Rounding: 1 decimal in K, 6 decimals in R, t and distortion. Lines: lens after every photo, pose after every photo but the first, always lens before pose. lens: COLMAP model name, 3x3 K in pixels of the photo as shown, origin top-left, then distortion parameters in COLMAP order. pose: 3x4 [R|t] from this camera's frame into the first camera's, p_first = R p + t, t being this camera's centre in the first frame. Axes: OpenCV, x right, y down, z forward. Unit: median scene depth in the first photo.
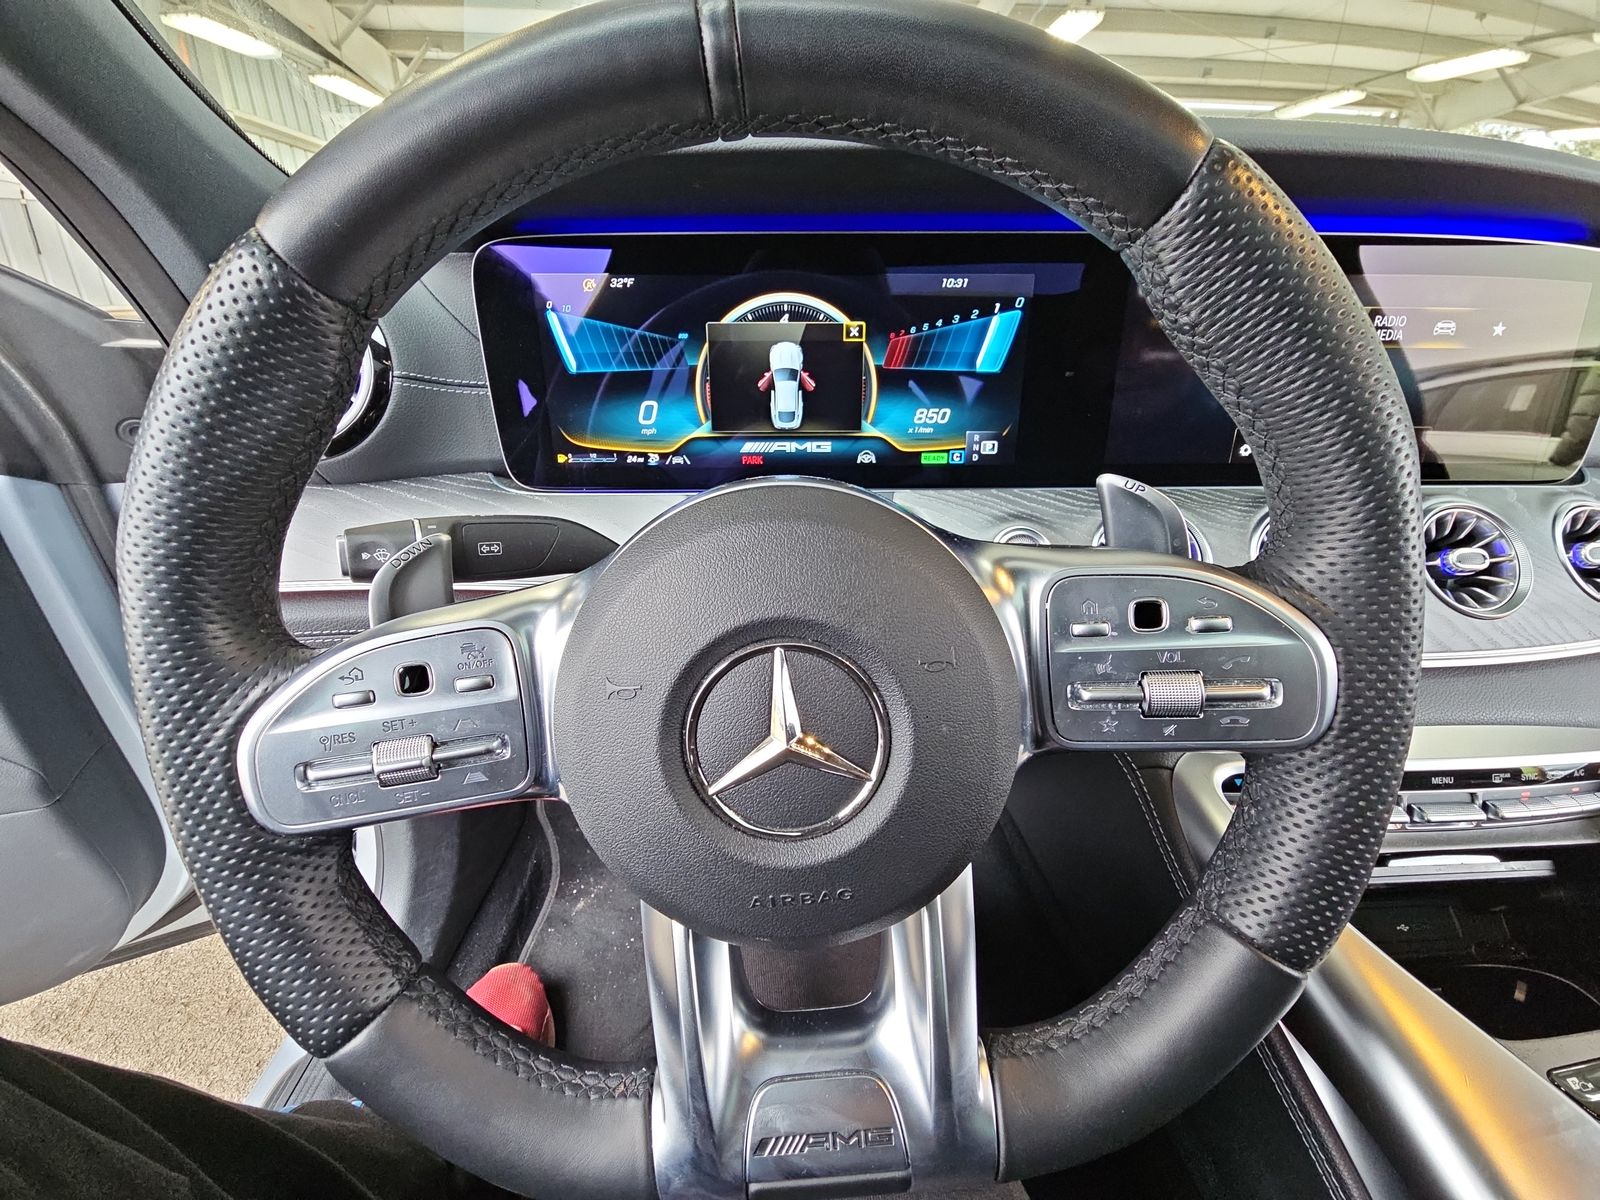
lens RADIAL K [[666.3, 0, 803.8], [0, 666.3, 604.5], [0, 0, 1]] dist [0.019457, -0.017080]
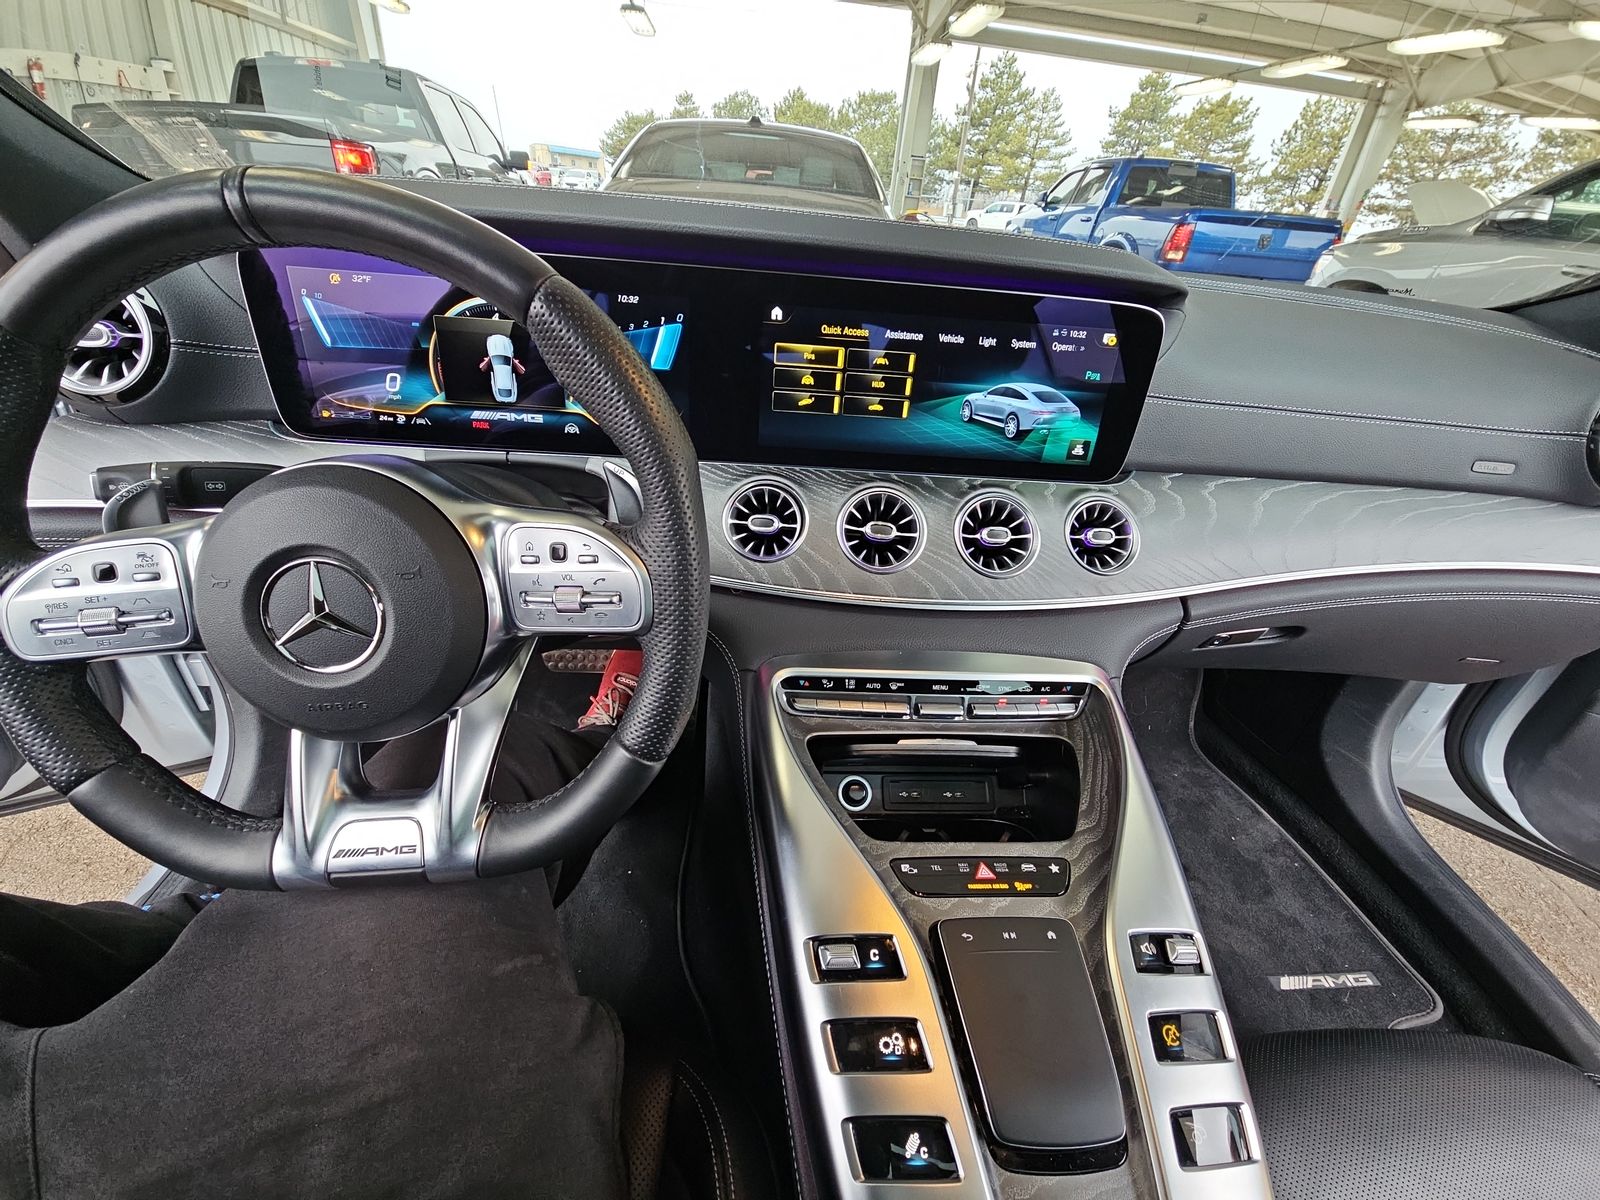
lens RADIAL K [[648.1, 0, 797.5], [0, 648.1, 605.1], [0, 0, 1]] dist [0.015972, -0.015293]
pose [[0.997166, 0.051897, 0.054462, 0.498781], [-0.057035, 0.993604, 0.097454, -0.029465], [-0.049057, -0.100284, 0.993749, -0.322040]]
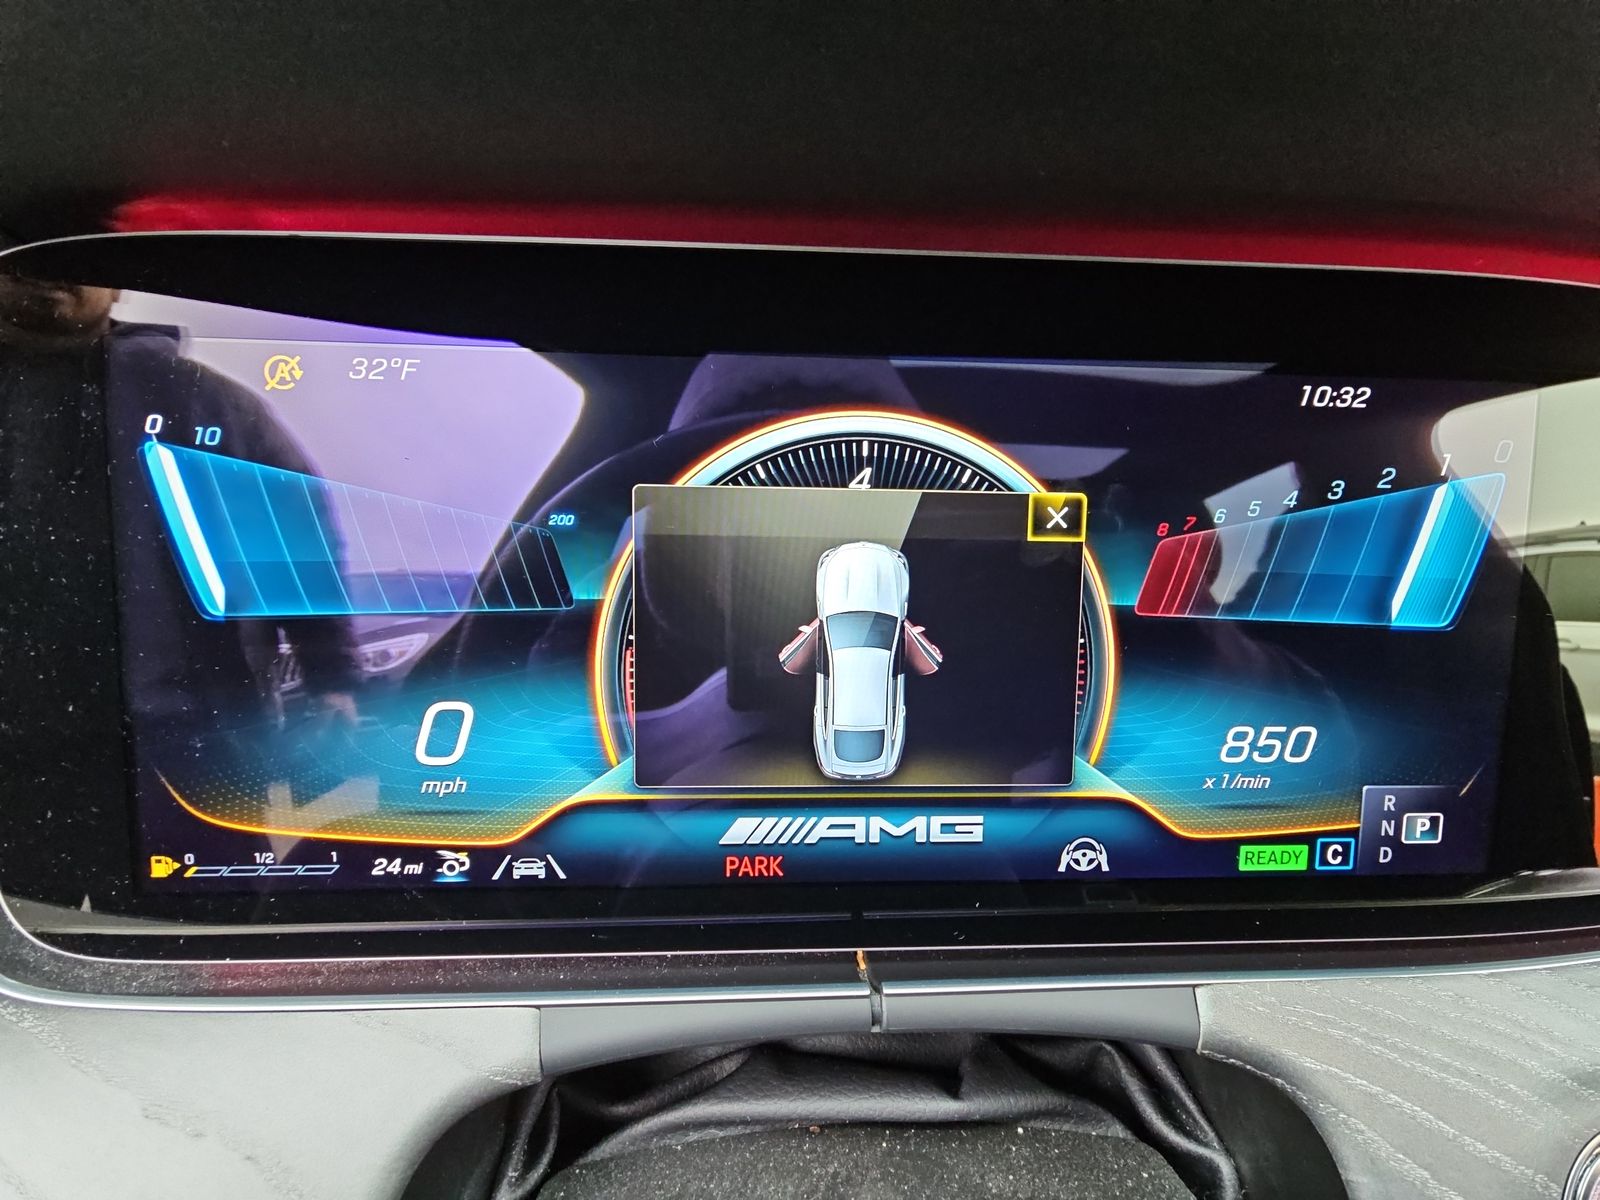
lens RADIAL K [[666.3, 0, 803.8], [0, 666.3, 604.5], [0, 0, 1]] dist [0.019457, -0.017080]
pose [[0.999287, 0.014651, 0.034811, -0.067815], [-0.006058, 0.971938, -0.235160, -0.275461], [-0.037279, 0.234781, 0.971333, 0.662862]]
